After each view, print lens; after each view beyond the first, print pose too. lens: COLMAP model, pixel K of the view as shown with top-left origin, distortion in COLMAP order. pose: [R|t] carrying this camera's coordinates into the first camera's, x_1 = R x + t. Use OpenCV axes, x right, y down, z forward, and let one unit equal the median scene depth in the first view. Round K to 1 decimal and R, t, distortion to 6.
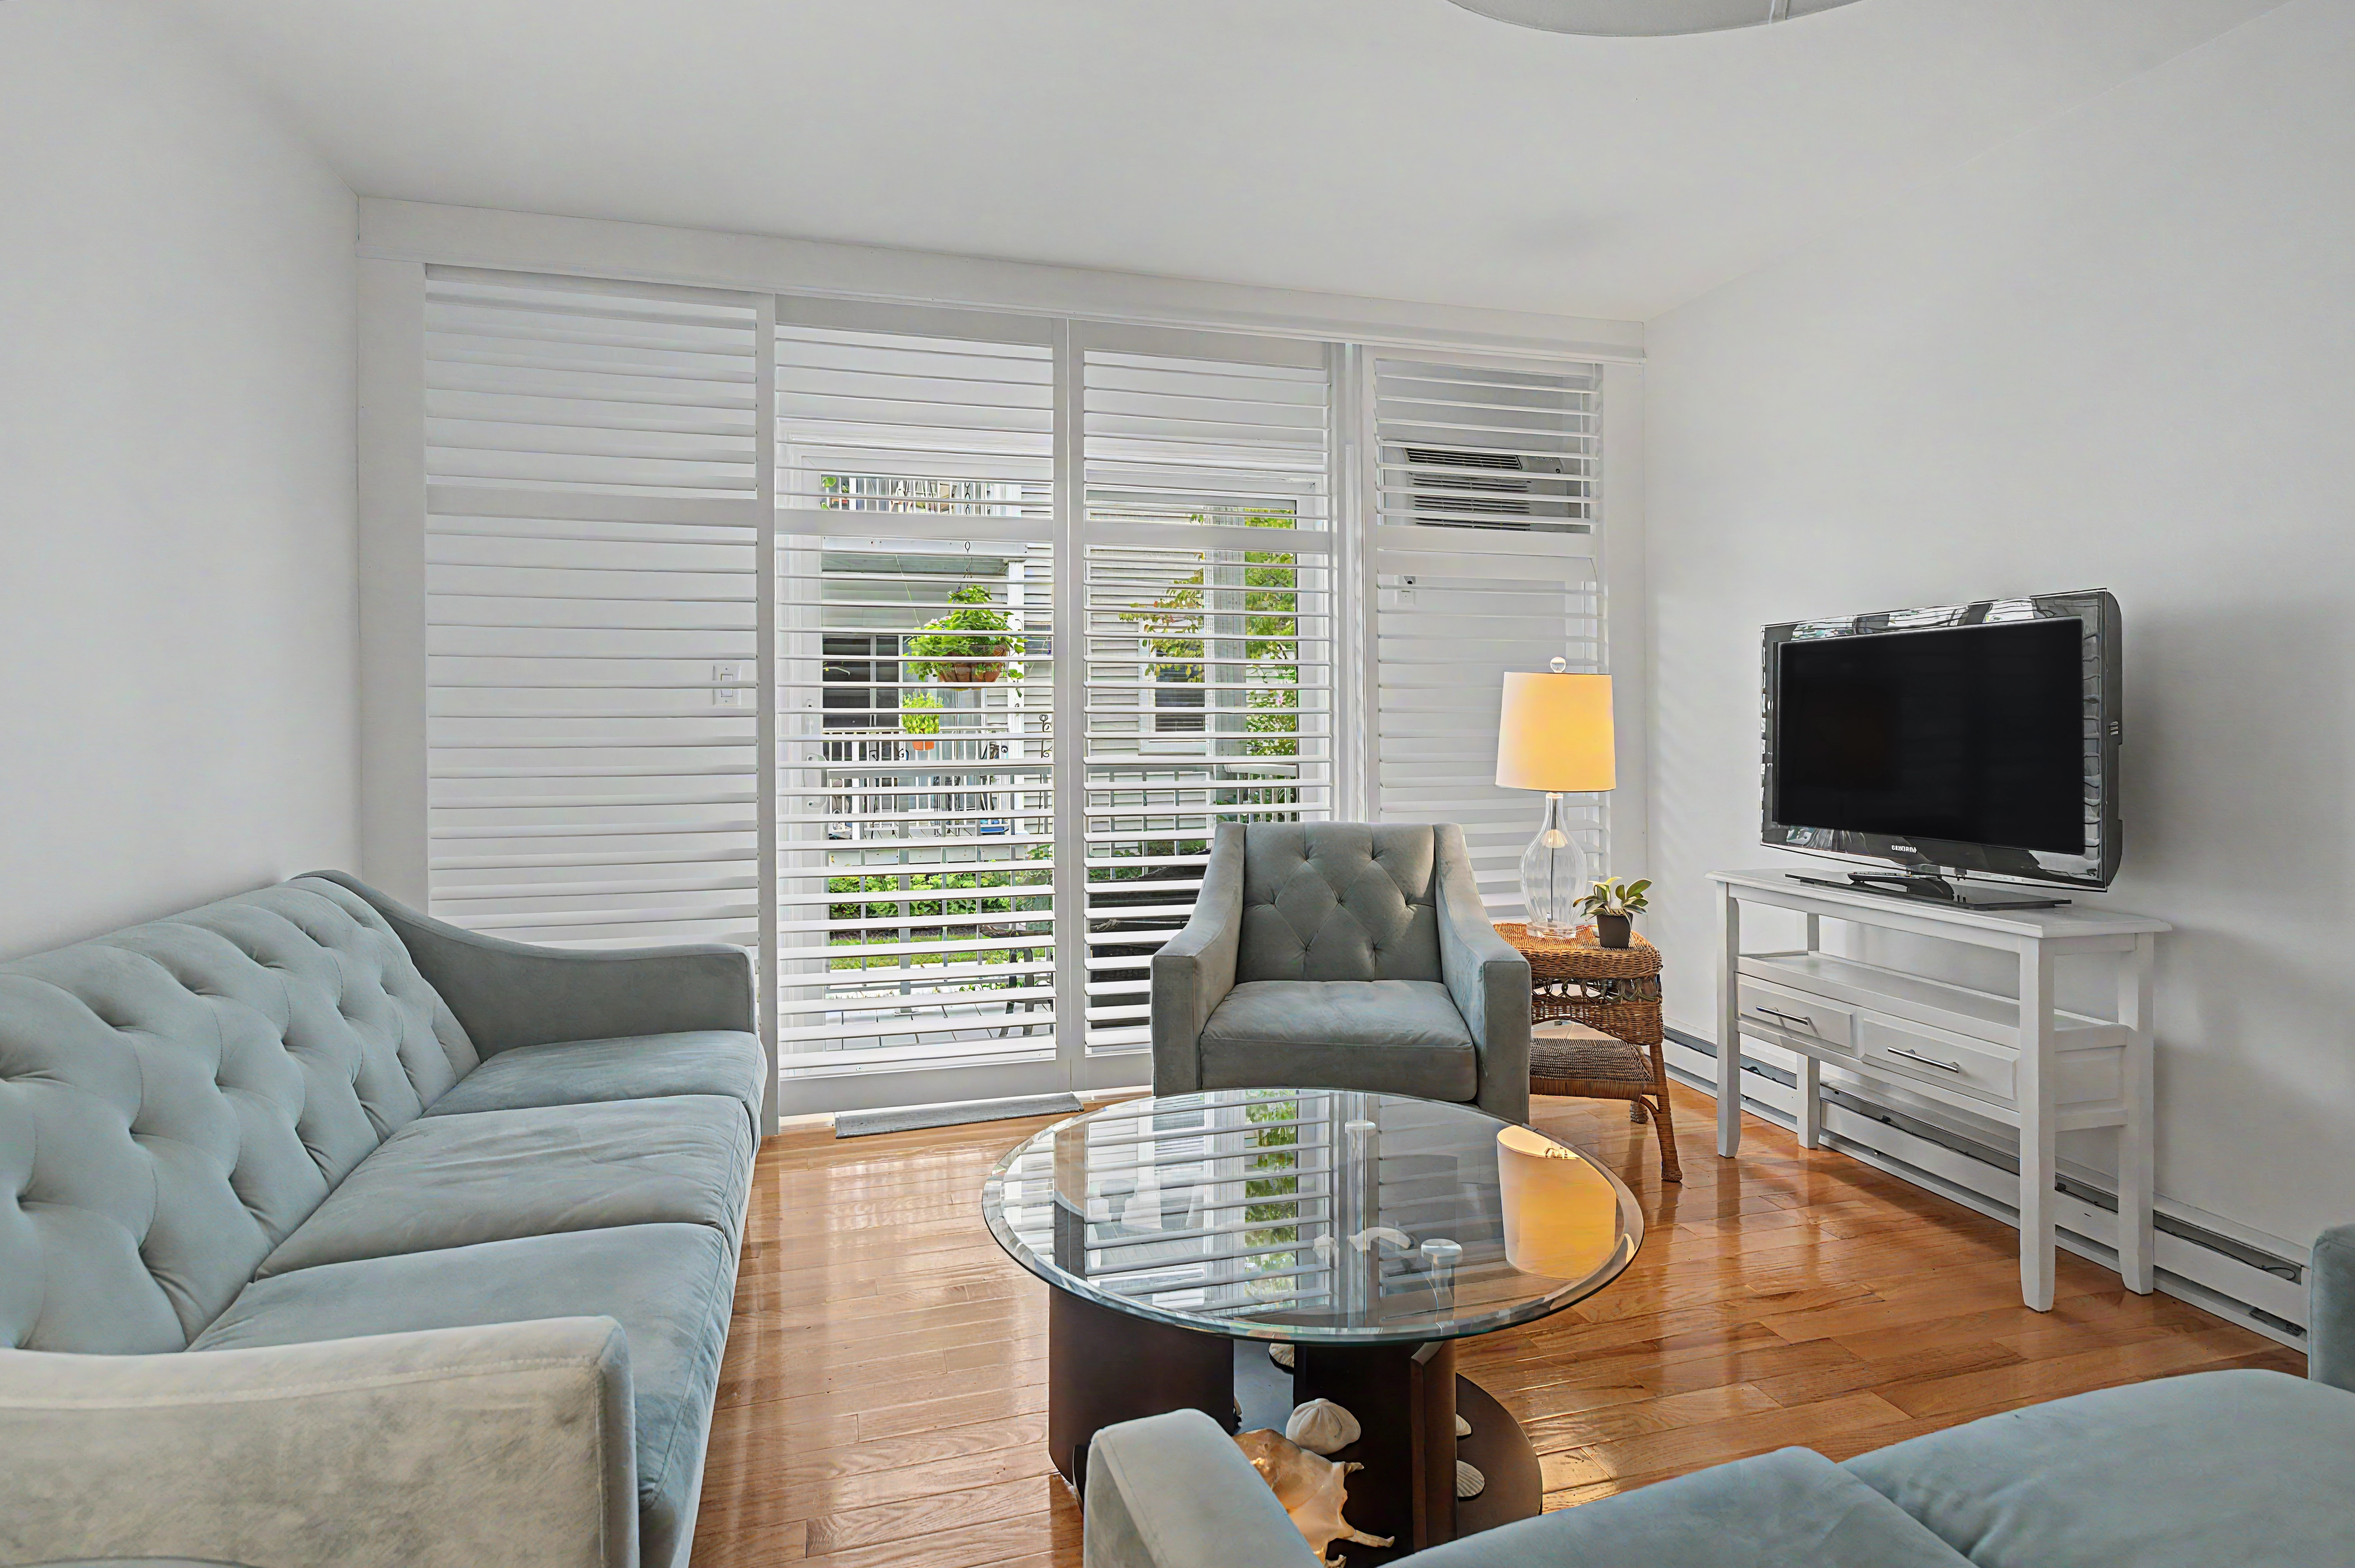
lens RADIAL K [[1217.1, 0, 1177.7], [0, 1217.1, 729.9], [0, 0, 1]] dist [0.001837, 0.000377]
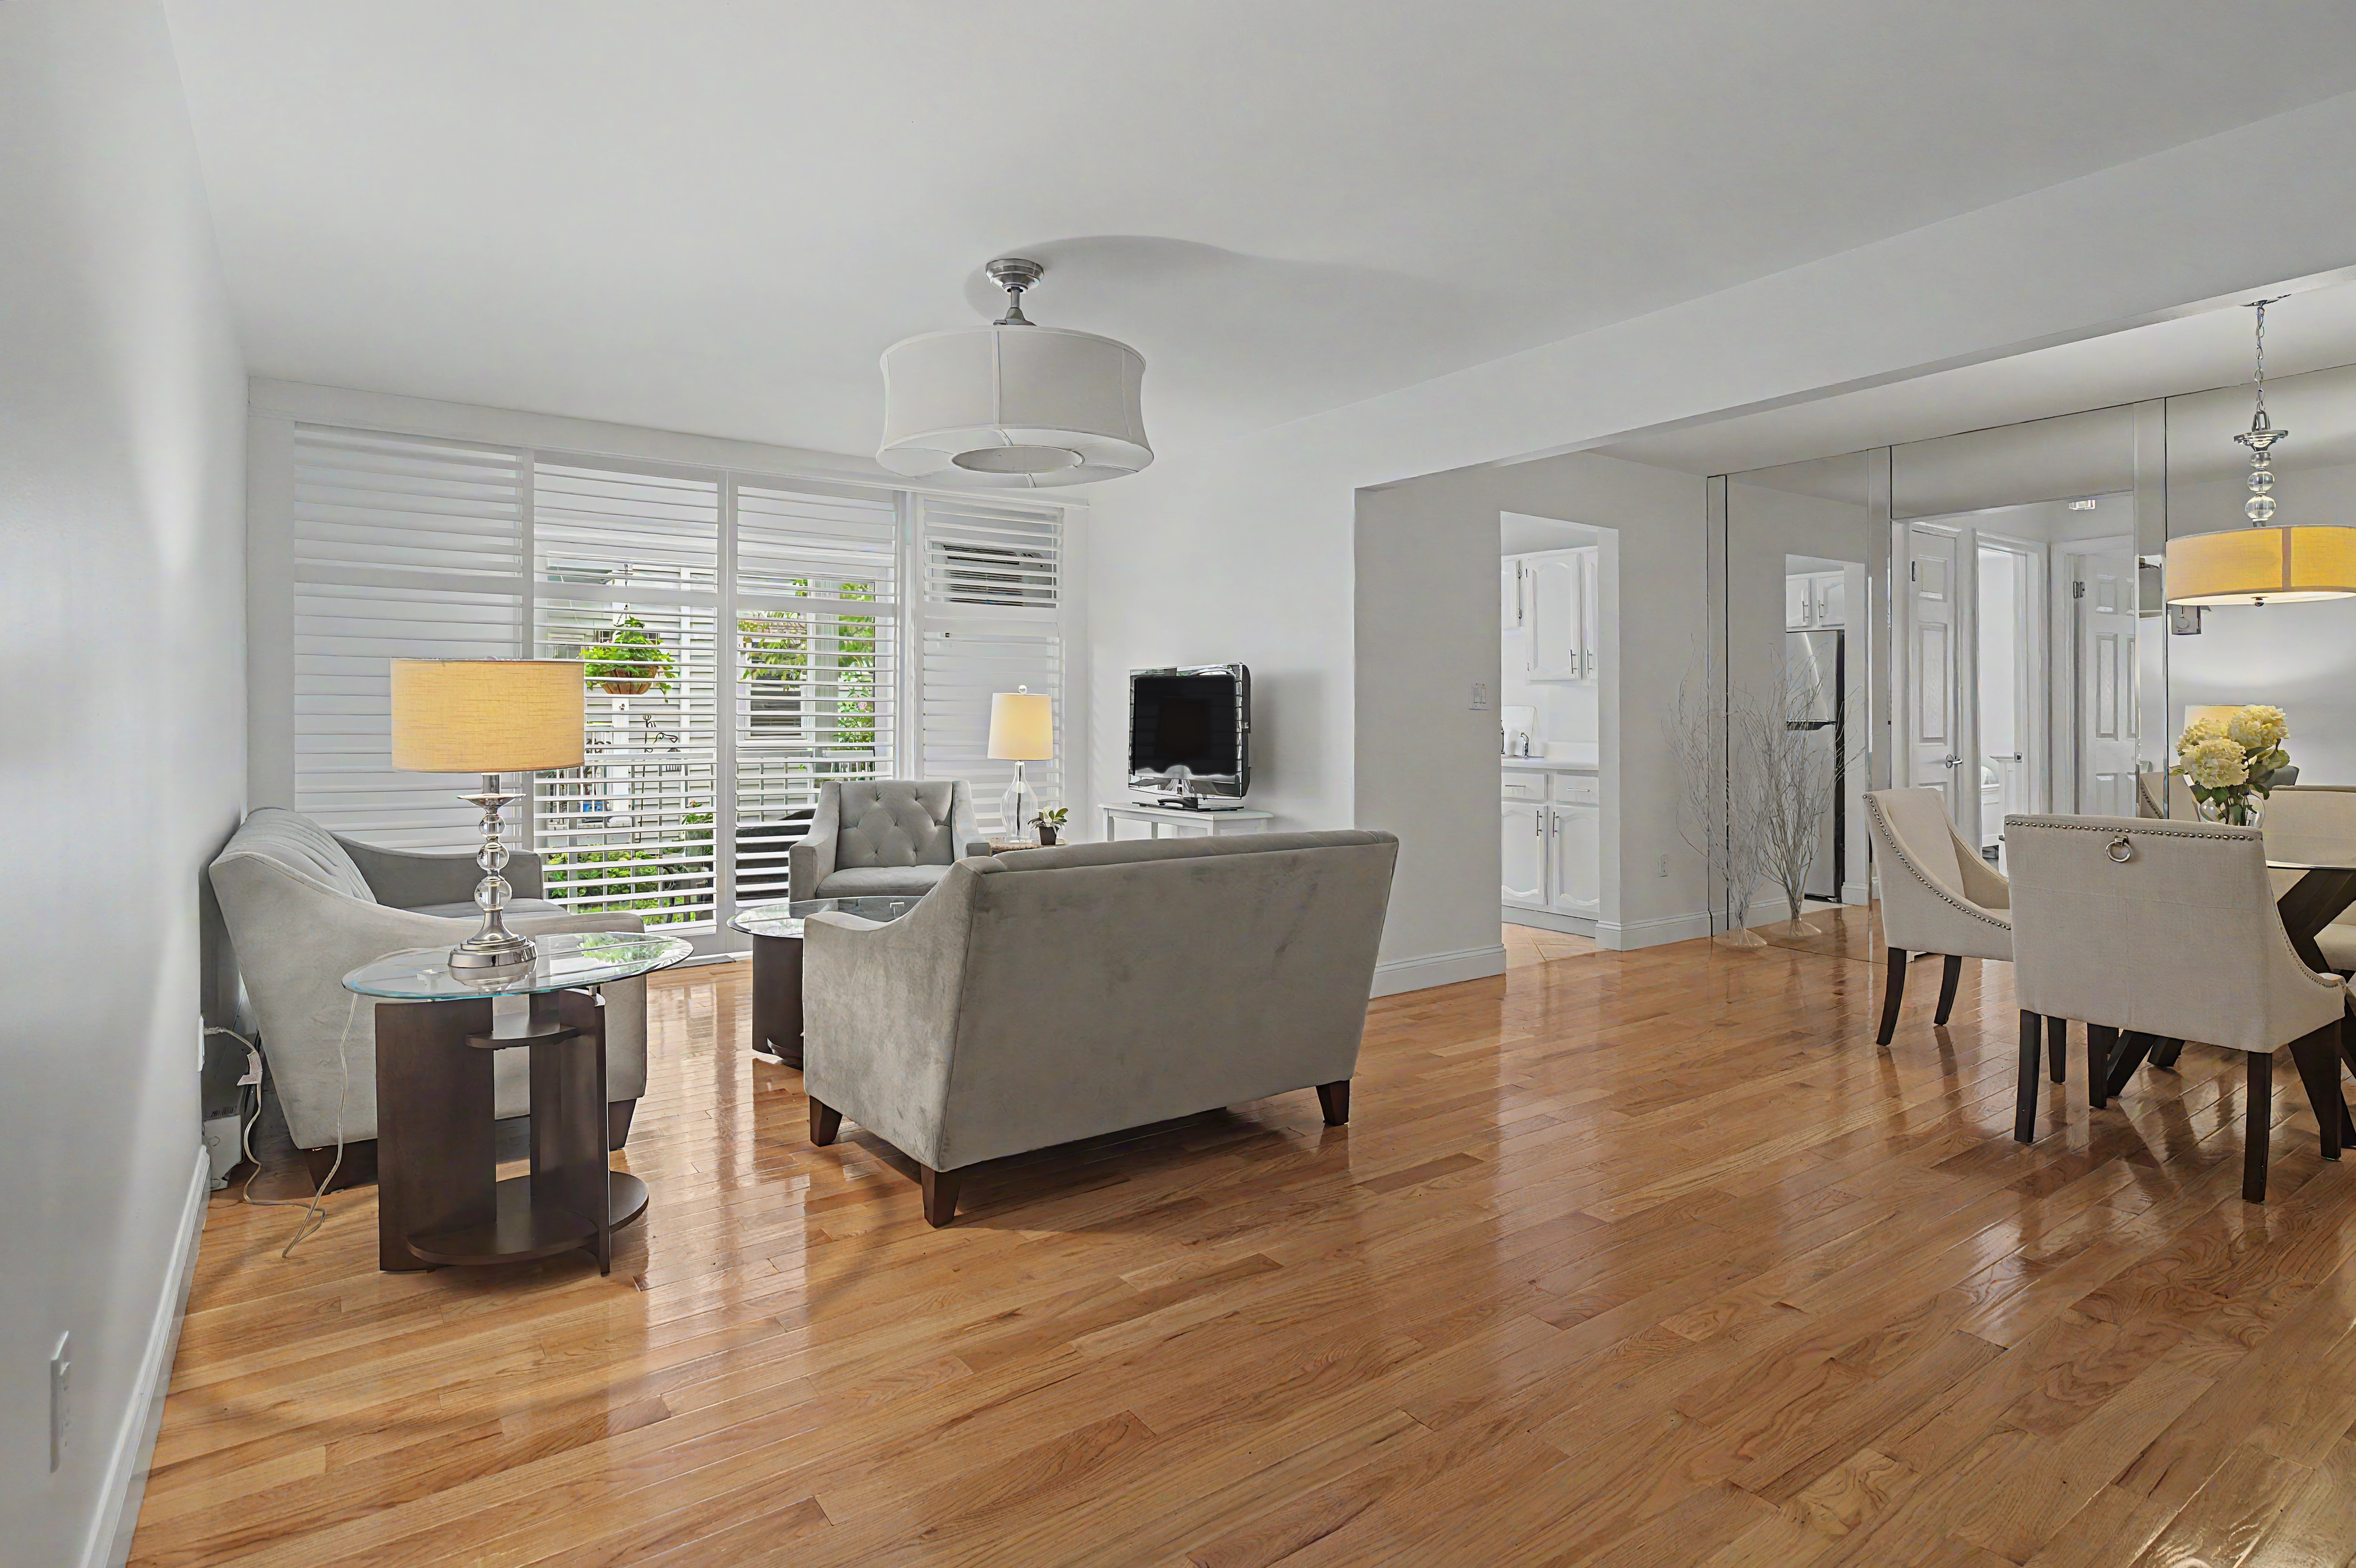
lens RADIAL K [[1211.8, 0, 1175.0], [0, 1211.8, 714.1], [0, 0, 1]] dist [-0.003082, 0.000823]
pose [[0.944833, 0.008817, 0.327433, -0.062584], [-0.004278, 0.999885, -0.014579, 0.007182], [-0.327524, 0.012373, 0.944762, -0.808489]]
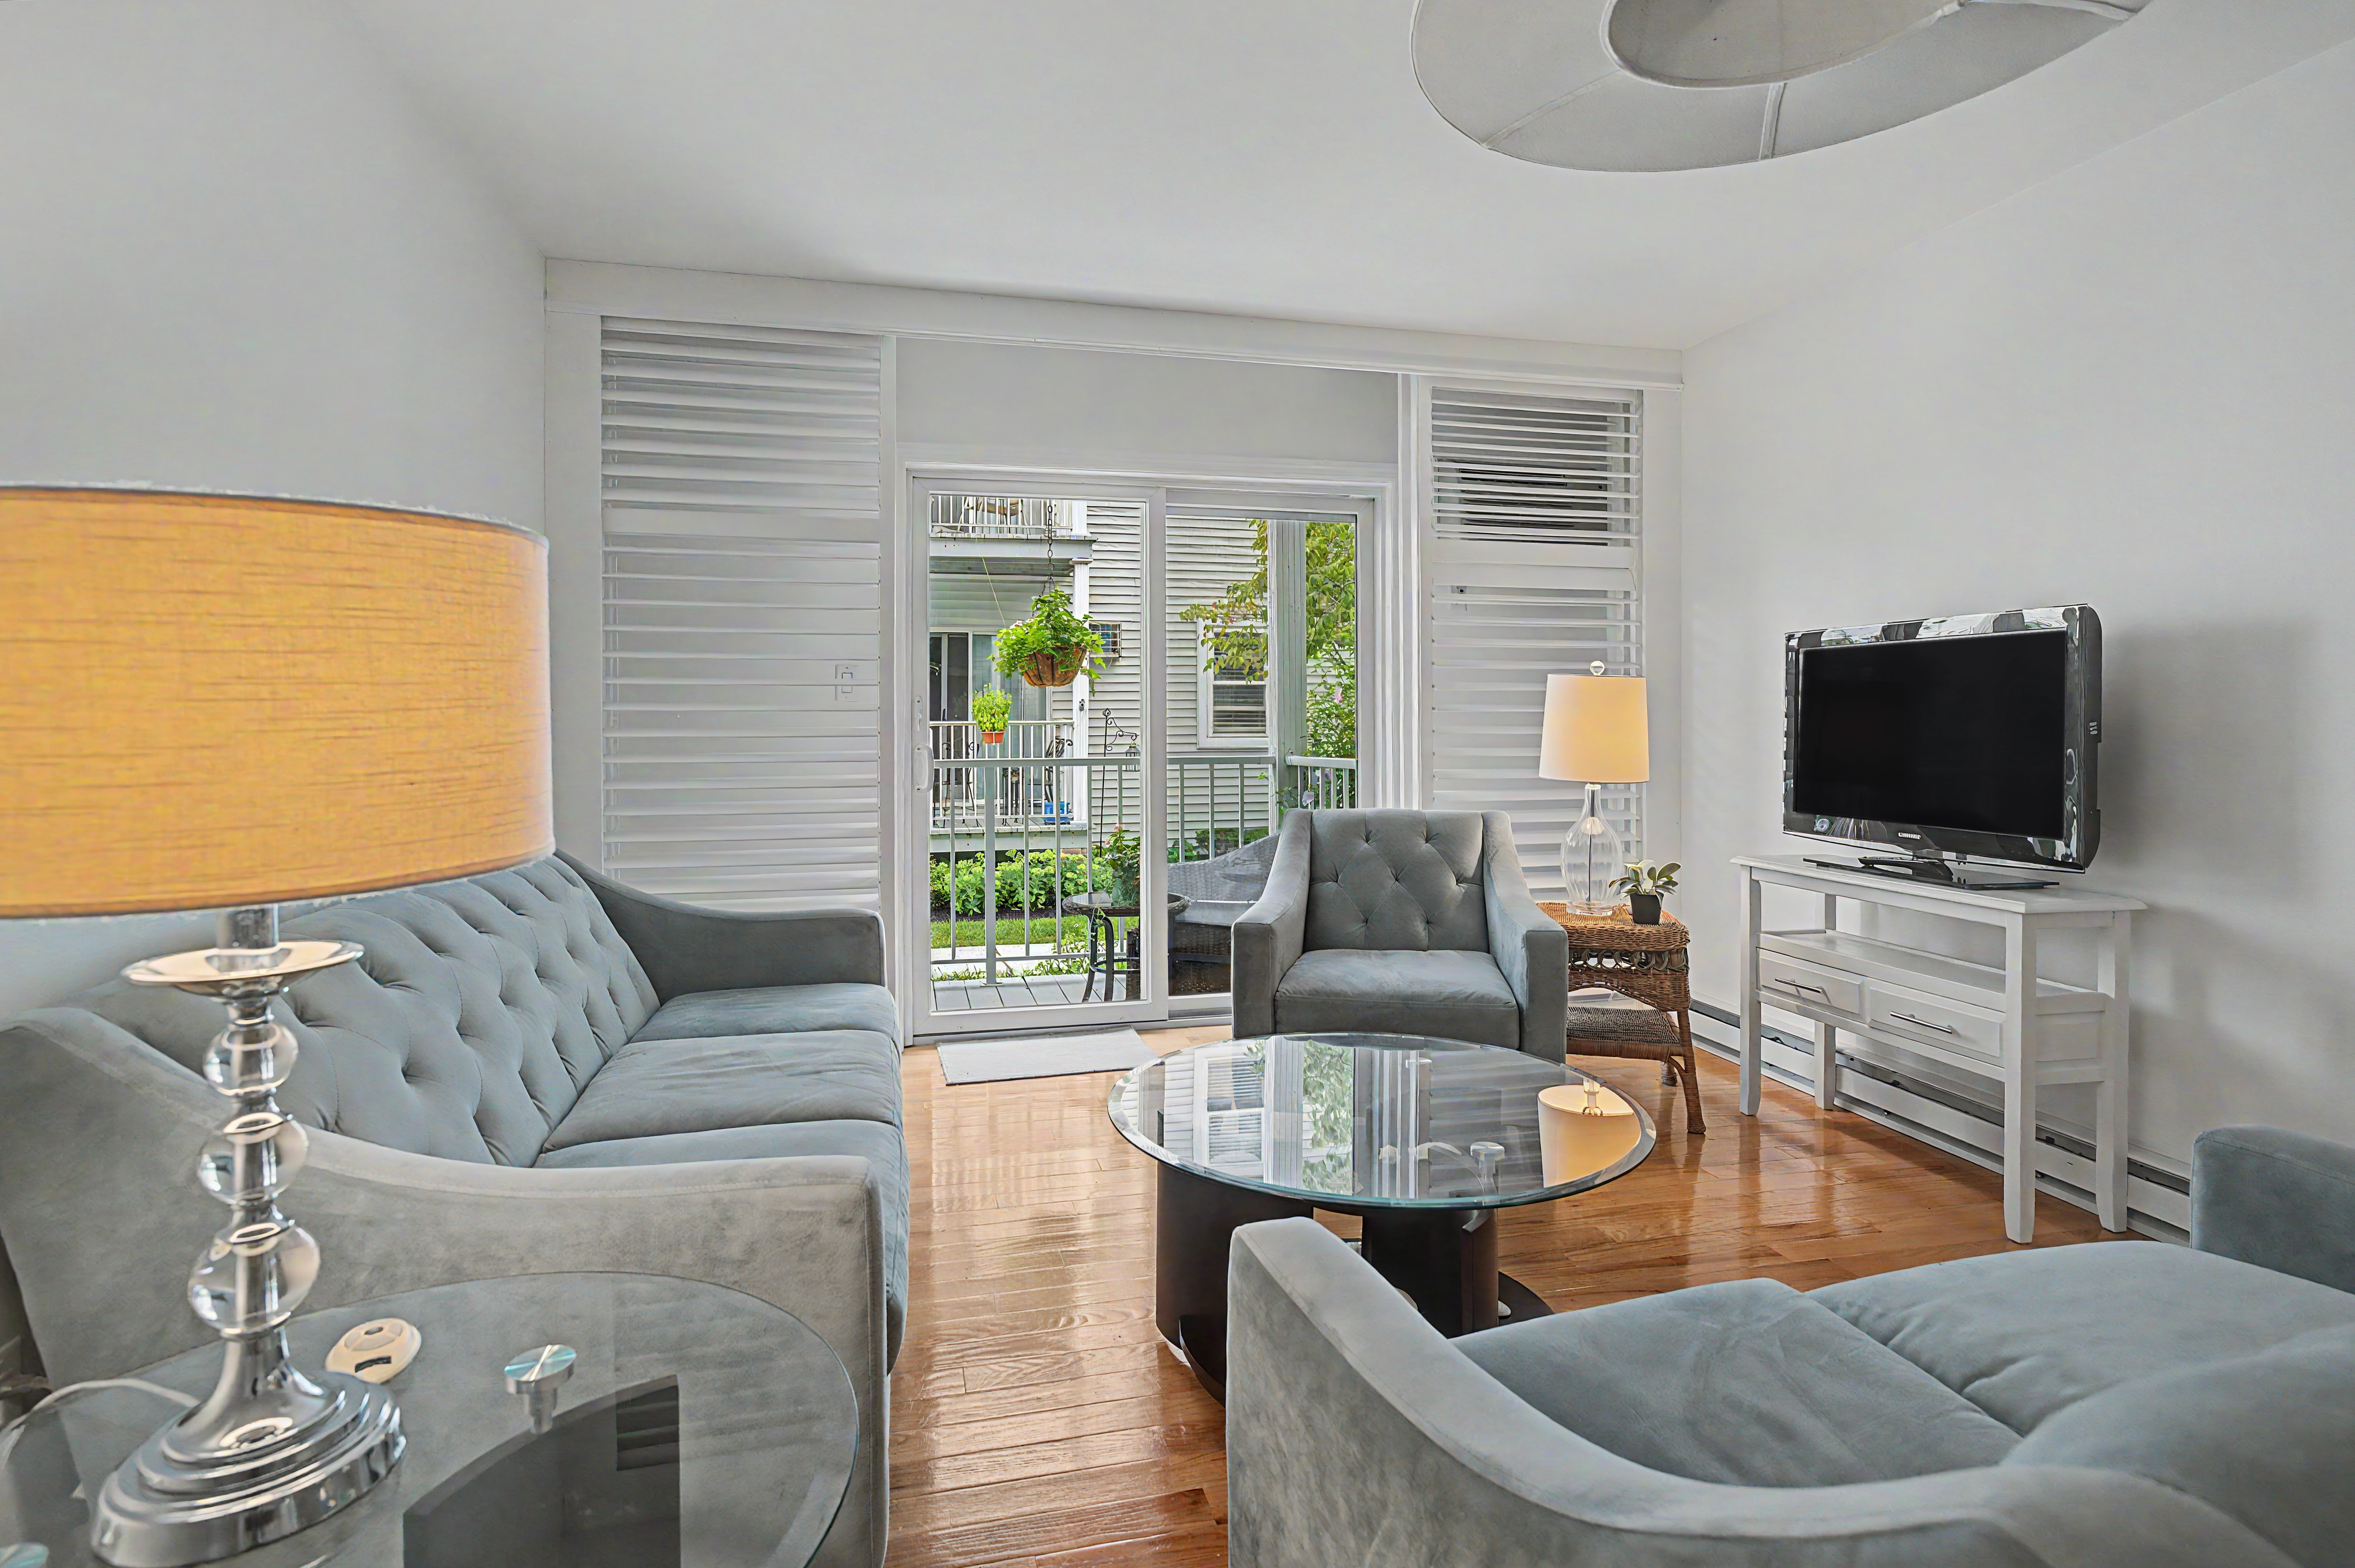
lens RADIAL K [[1194.2, 0, 1181.1], [0, 1194.2, 731.5], [0, 0, 1]] dist [-0.000156, 0.004876]
pose [[0.999193, 0.006238, -0.039667, -0.022872], [-0.006055, 0.999970, 0.004741, 0.001349], [0.039695, -0.004497, 0.999202, -0.104881]]
